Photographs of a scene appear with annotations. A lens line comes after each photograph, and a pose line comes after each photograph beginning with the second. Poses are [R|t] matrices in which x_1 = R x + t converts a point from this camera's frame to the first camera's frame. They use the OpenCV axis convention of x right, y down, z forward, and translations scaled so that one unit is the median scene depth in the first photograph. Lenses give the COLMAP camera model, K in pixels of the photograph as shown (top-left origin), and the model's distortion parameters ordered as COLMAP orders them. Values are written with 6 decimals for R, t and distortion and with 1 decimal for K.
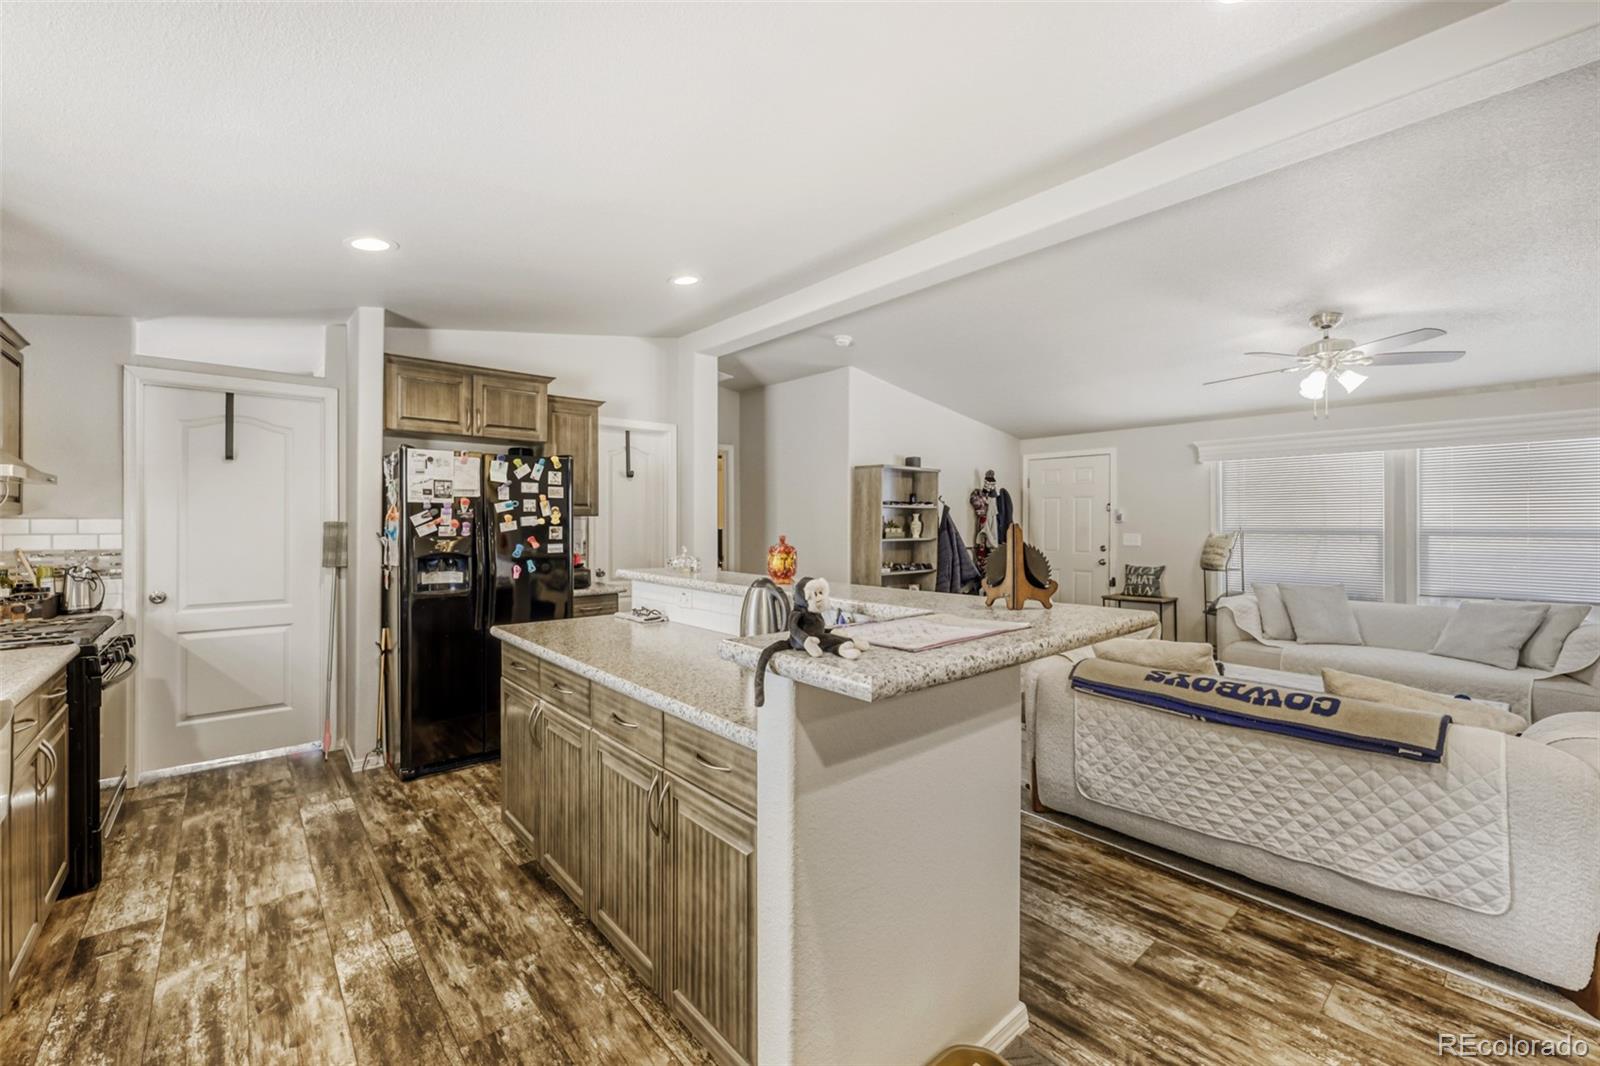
lens RADIAL K [[650.9, 0, 798.5], [0, 650.9, 518.0], [0, 0, 1]] dist [-0.000956, 0.000432]
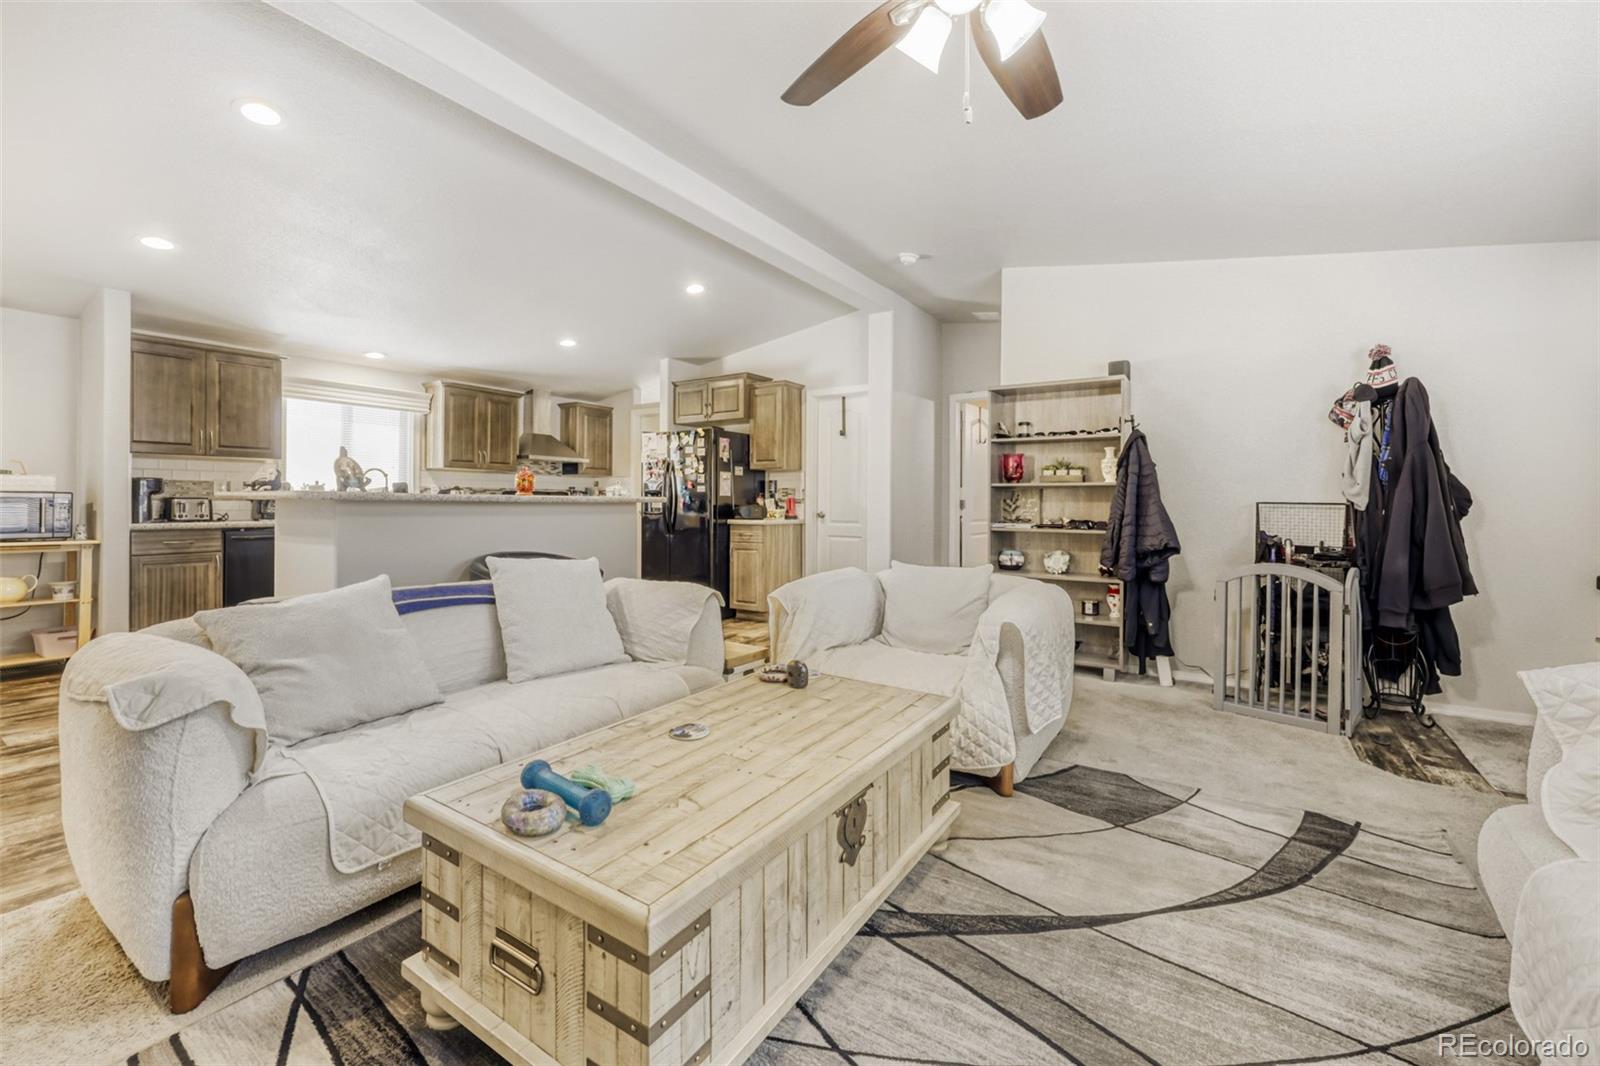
lens RADIAL K [[650.9, 0, 798.5], [0, 650.9, 518.0], [0, 0, 1]] dist [-0.000956, 0.000432]
pose [[0.276787, 0.019957, -0.960724, 1.269929], [-0.000770, 0.999789, 0.020547, 0.092016], [0.960931, -0.004947, 0.276744, 0.872634]]
